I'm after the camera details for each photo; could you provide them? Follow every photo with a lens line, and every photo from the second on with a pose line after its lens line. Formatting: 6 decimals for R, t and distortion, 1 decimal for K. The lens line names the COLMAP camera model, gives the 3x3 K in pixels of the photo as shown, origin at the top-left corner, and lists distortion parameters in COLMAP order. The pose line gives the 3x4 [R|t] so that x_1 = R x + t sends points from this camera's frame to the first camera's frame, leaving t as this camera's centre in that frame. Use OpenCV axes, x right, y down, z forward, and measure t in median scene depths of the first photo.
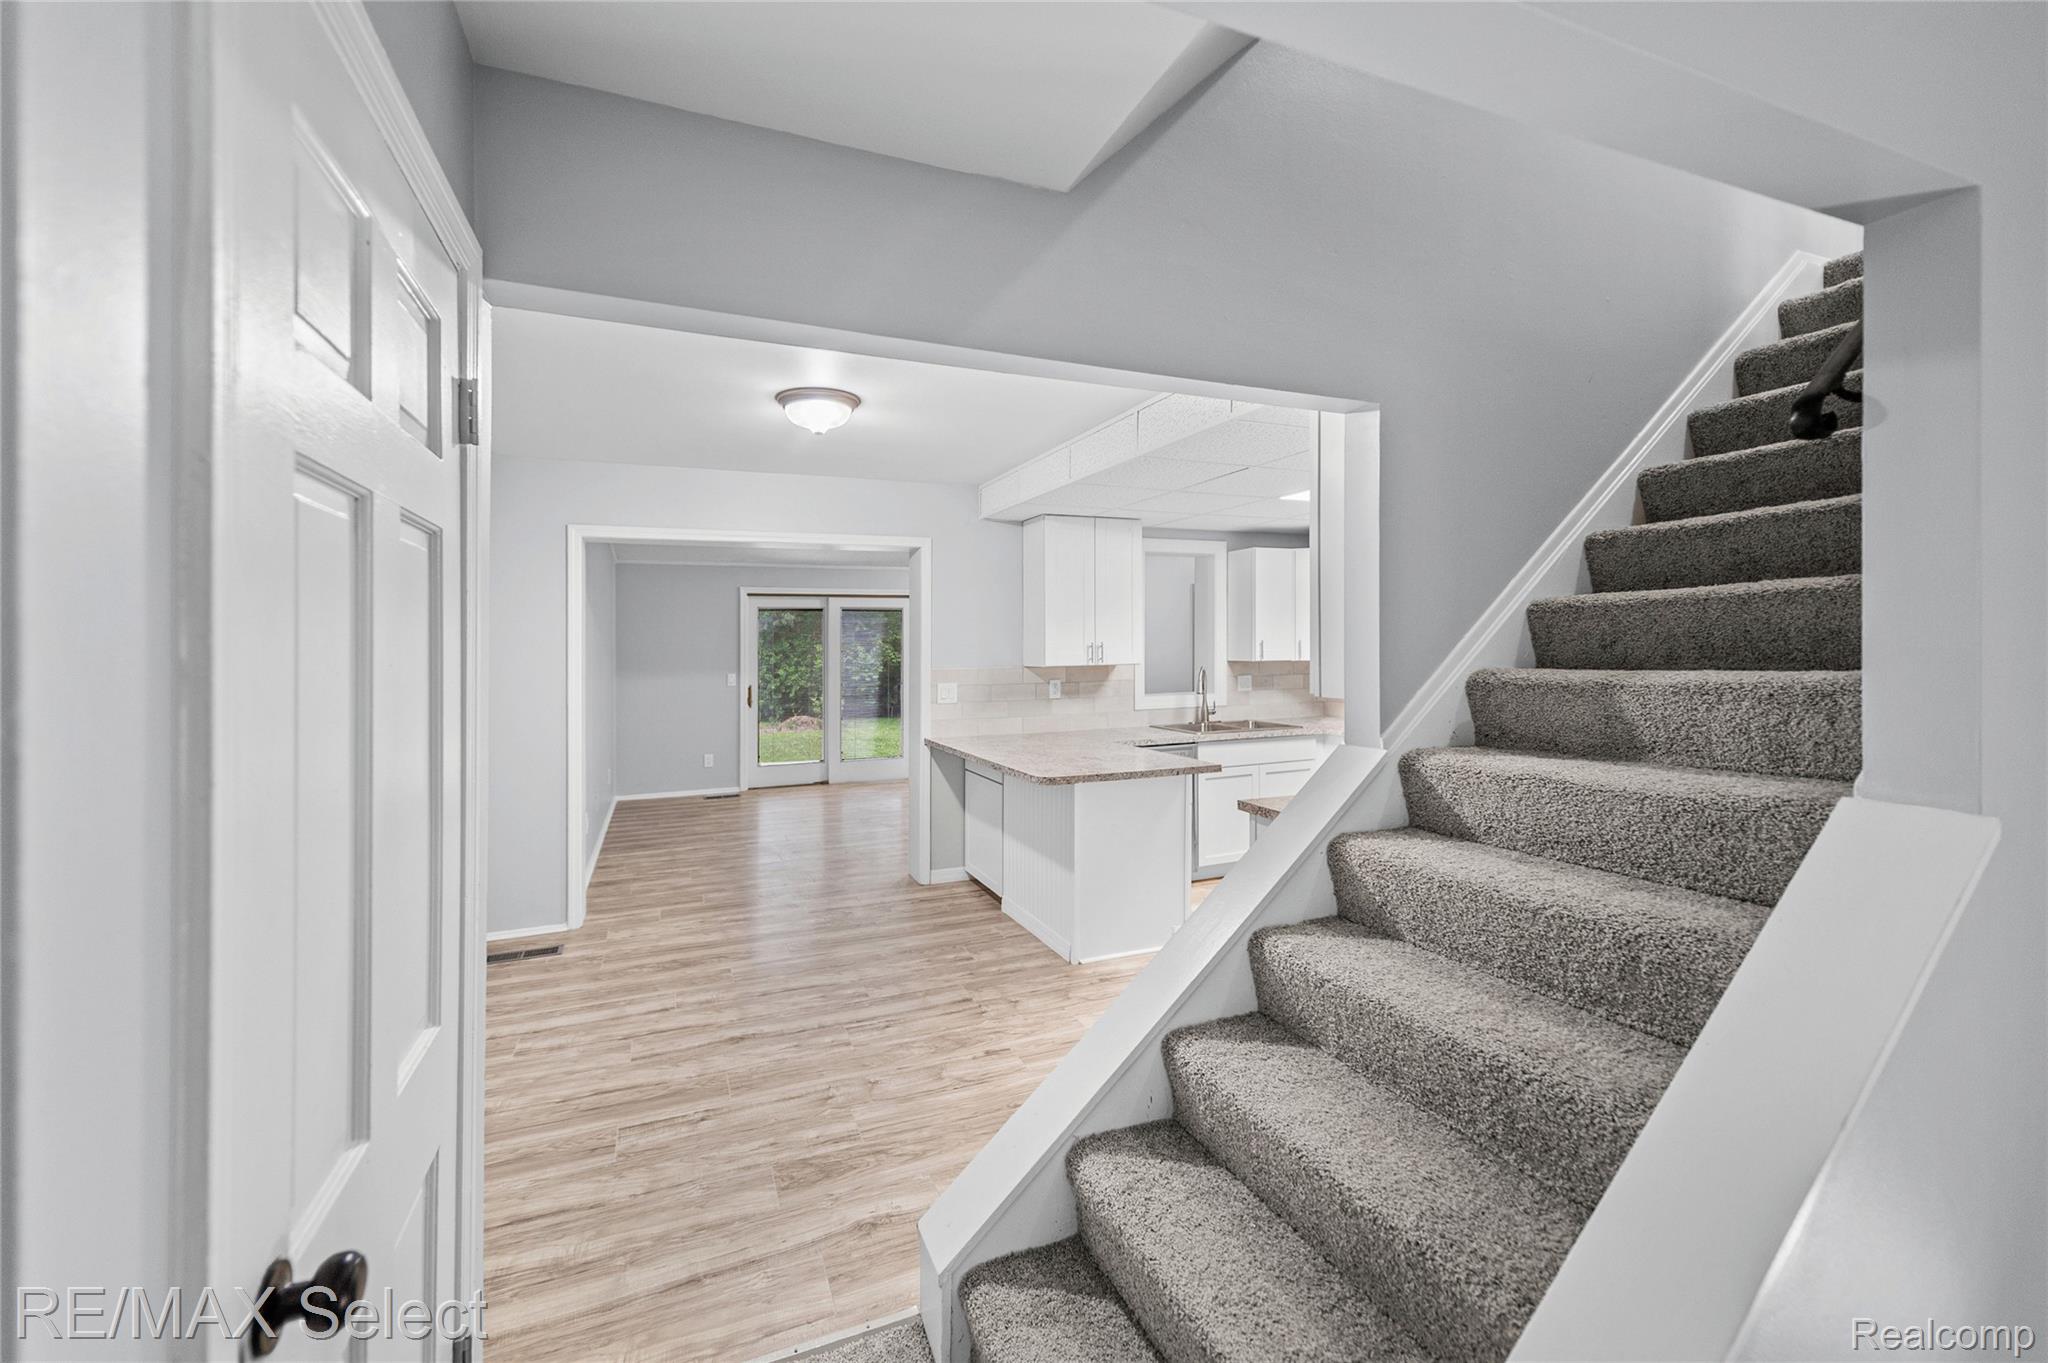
lens RADIAL K [[851.6, 0, 1020.2], [0, 851.6, 624.5], [0, 0, 1]] dist [0.017196, 0.000072]
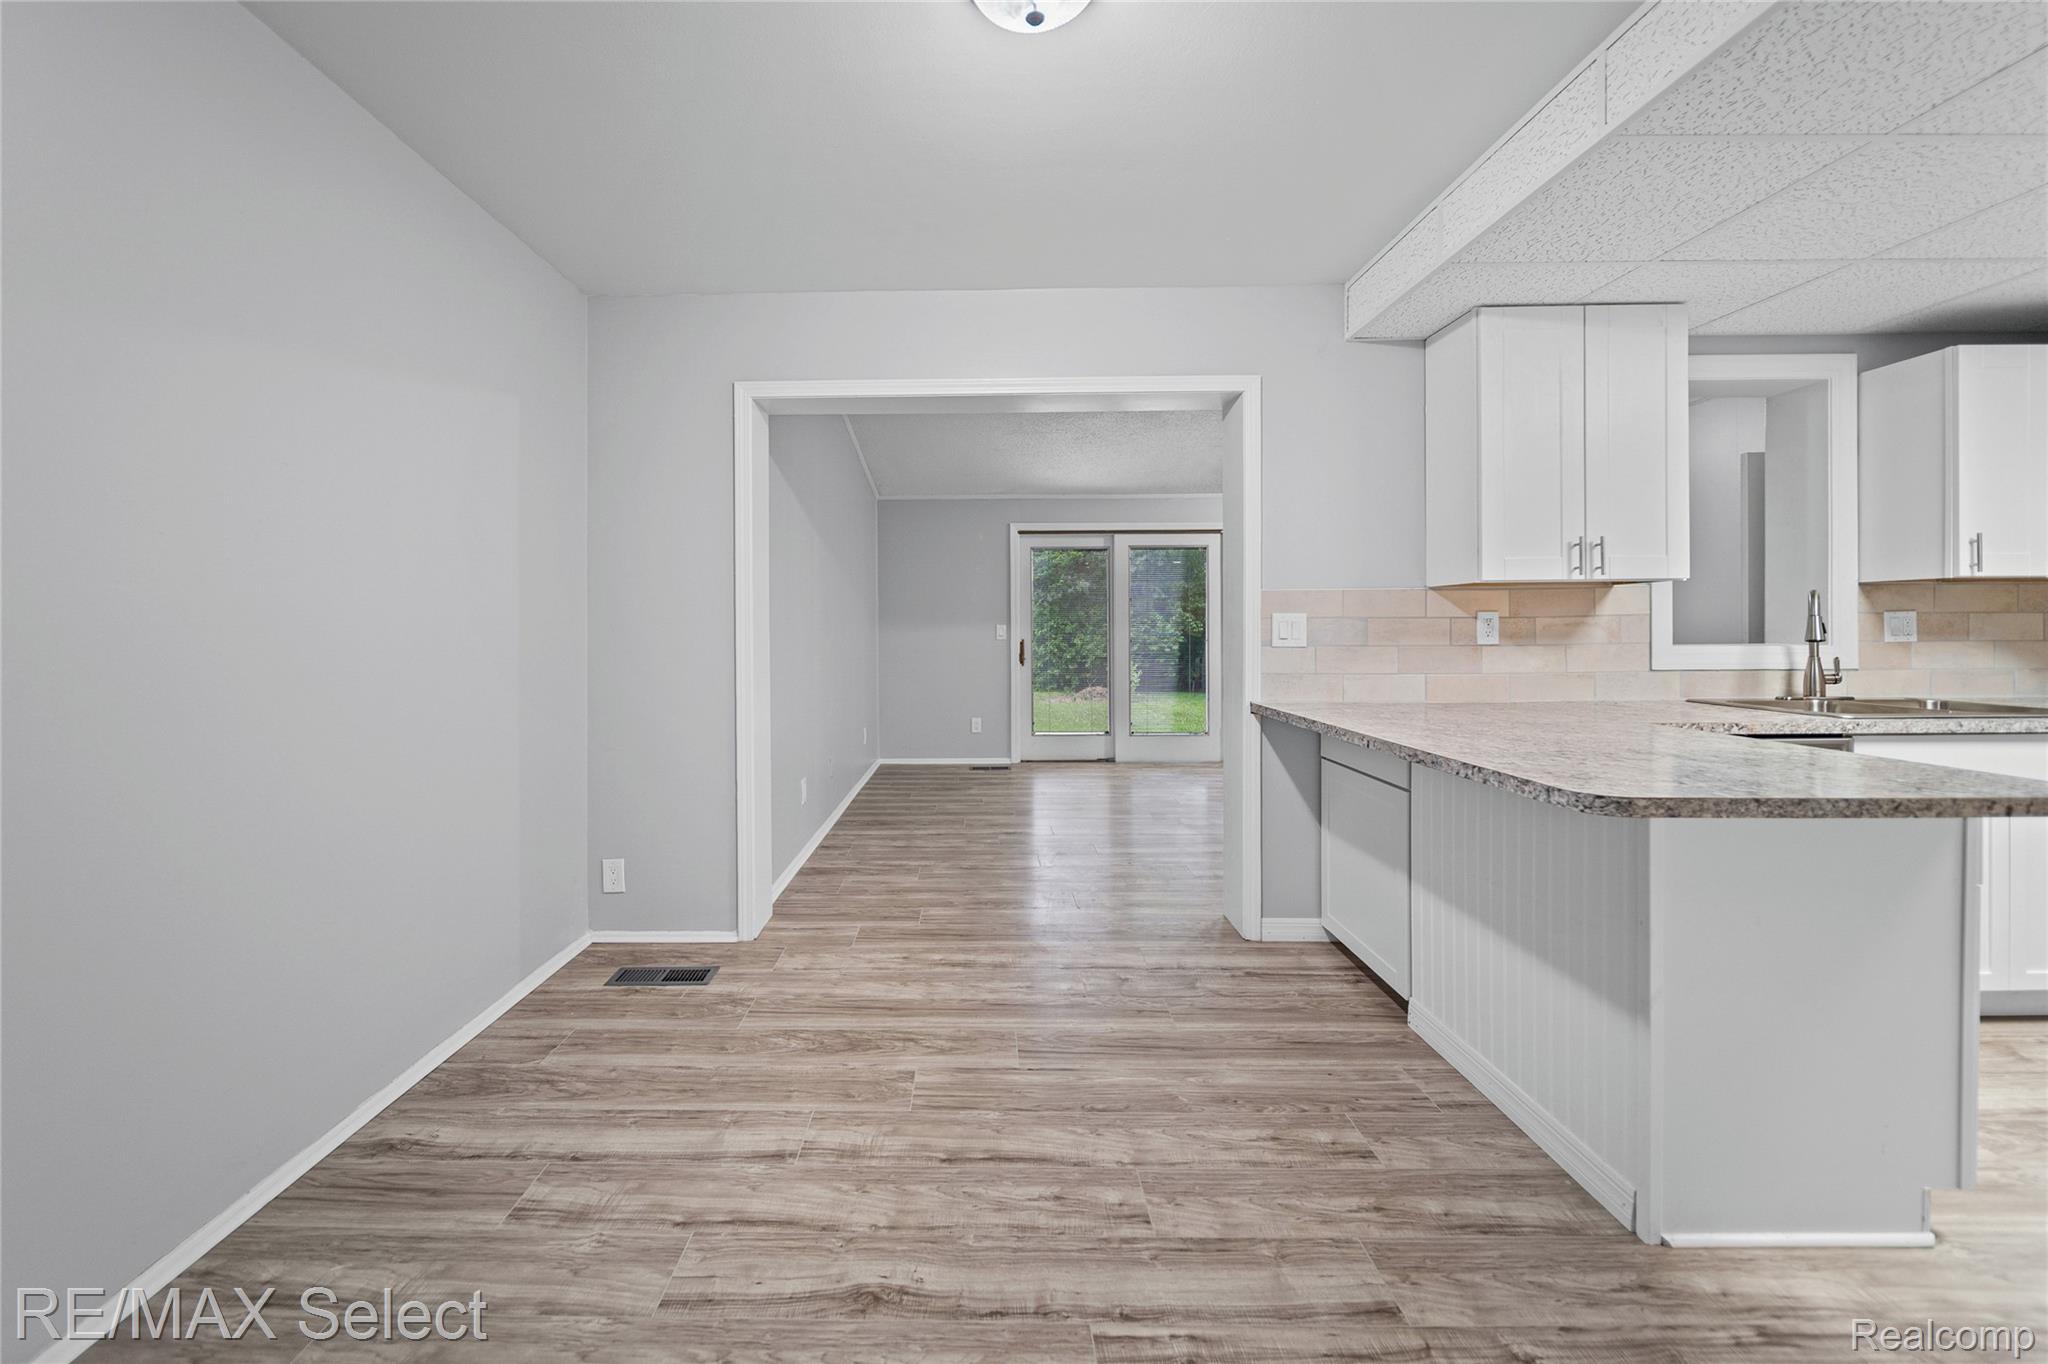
lens RADIAL K [[843.6, 0, 957.9], [0, 843.6, 610.3], [0, 0, 1]] dist [0.002455, 0.000122]
pose [[0.912551, -0.002792, -0.408952, -0.064777], [0.006691, 0.999945, 0.008103, 0.070780], [0.408907, -0.010130, 0.912520, 0.418911]]
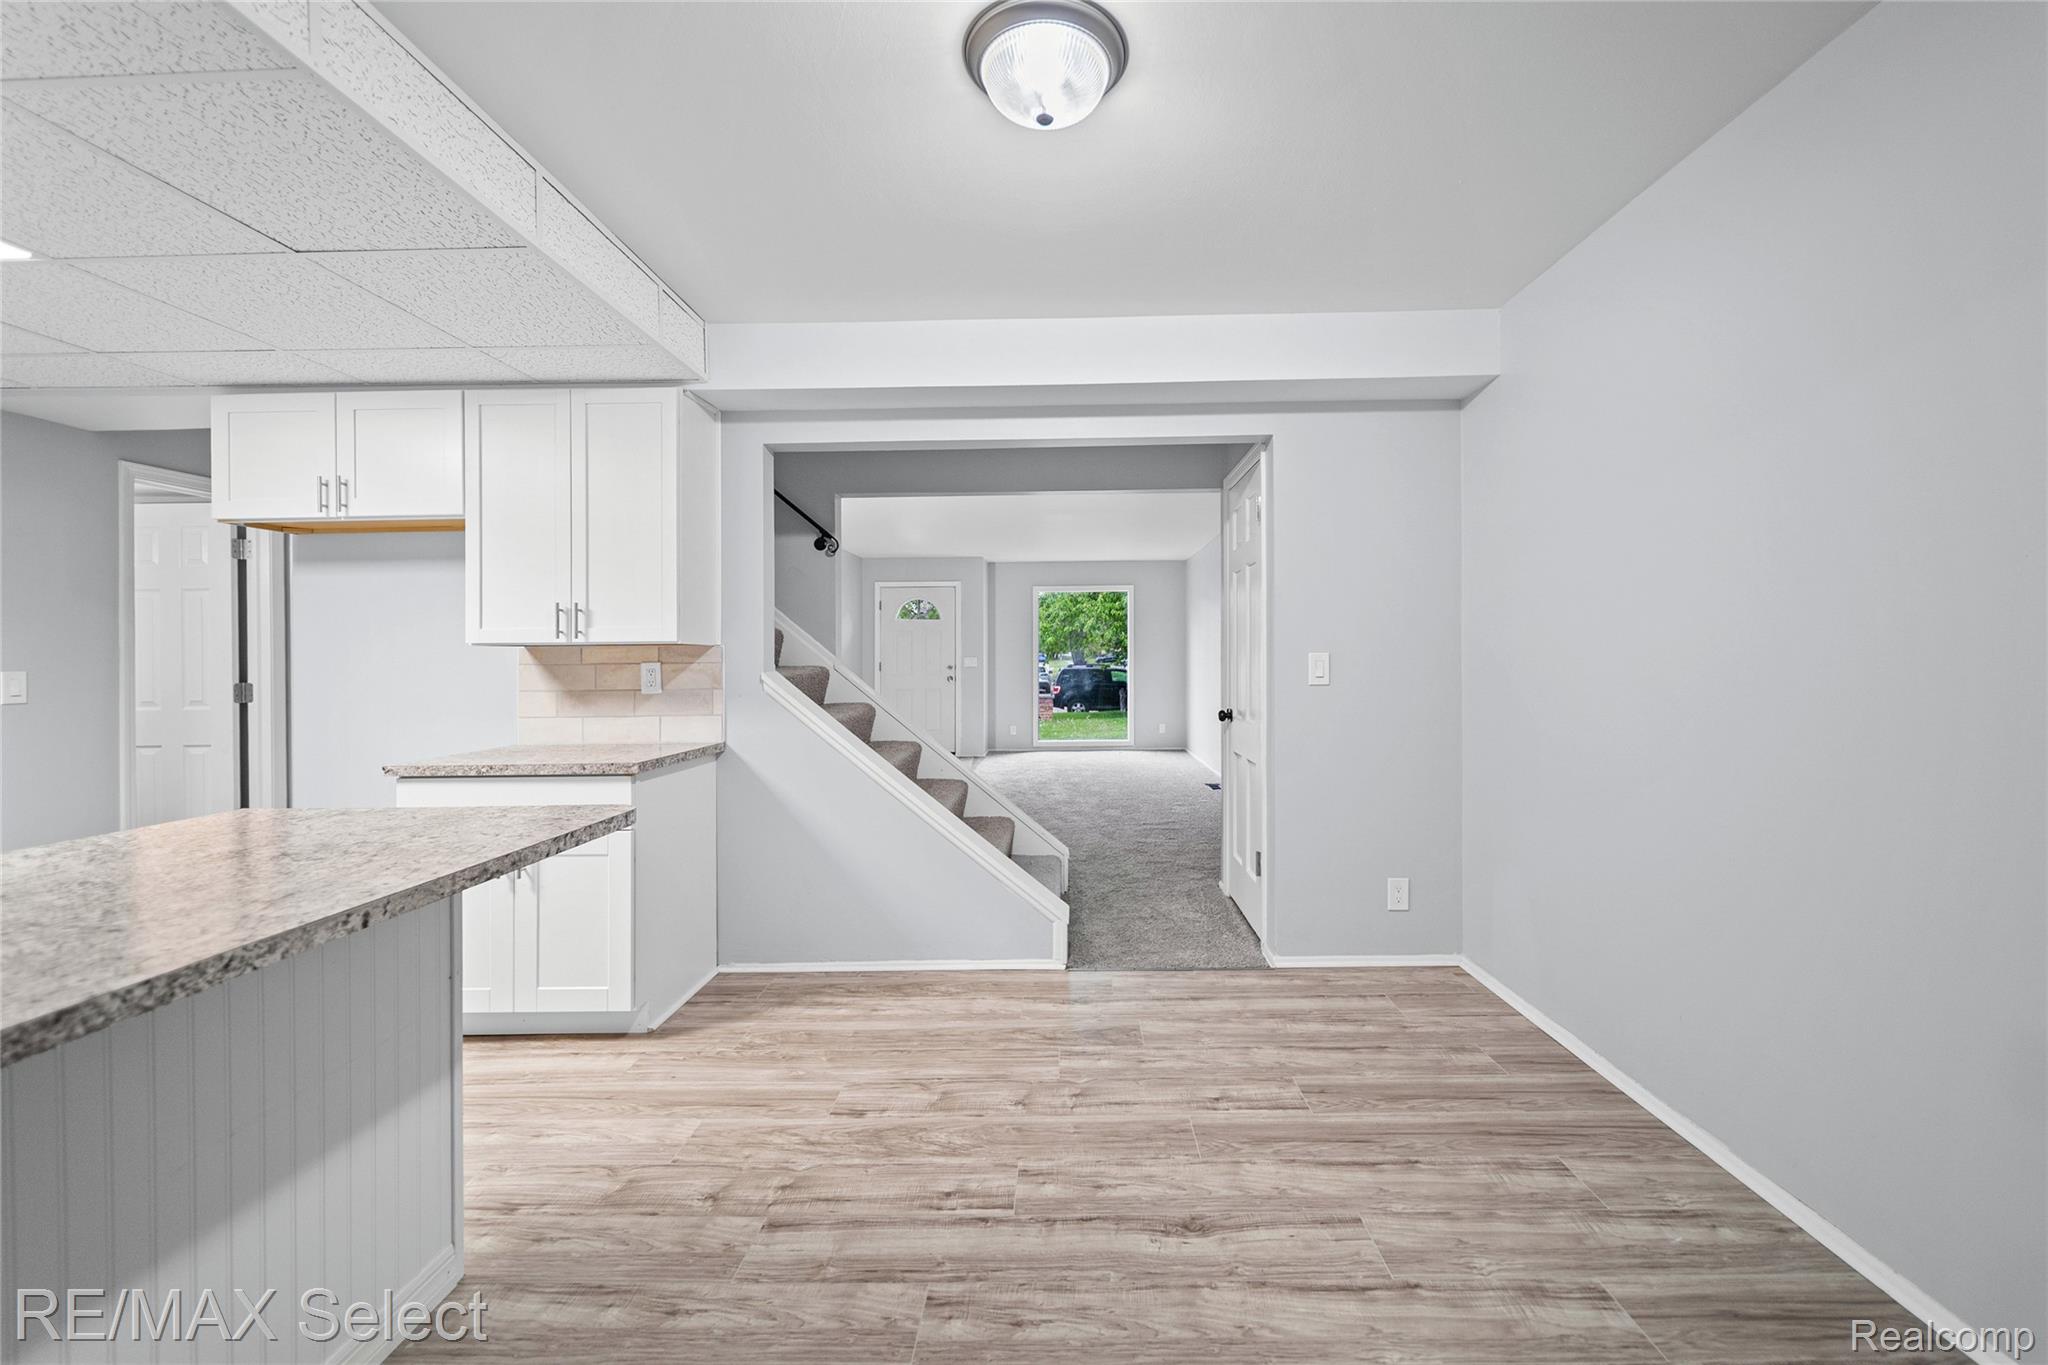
lens RADIAL K [[897.7, 0, 1024.0], [0, 897.7, 682.5], [0, 0, 1]] dist [0.017071, 0.000047]
pose [[-0.905912, 0.007873, 0.423394, -0.339449], [0.008376, 0.999965, -0.000671, 0.084399], [-0.423384, 0.002938, -0.905945, 1.113802]]
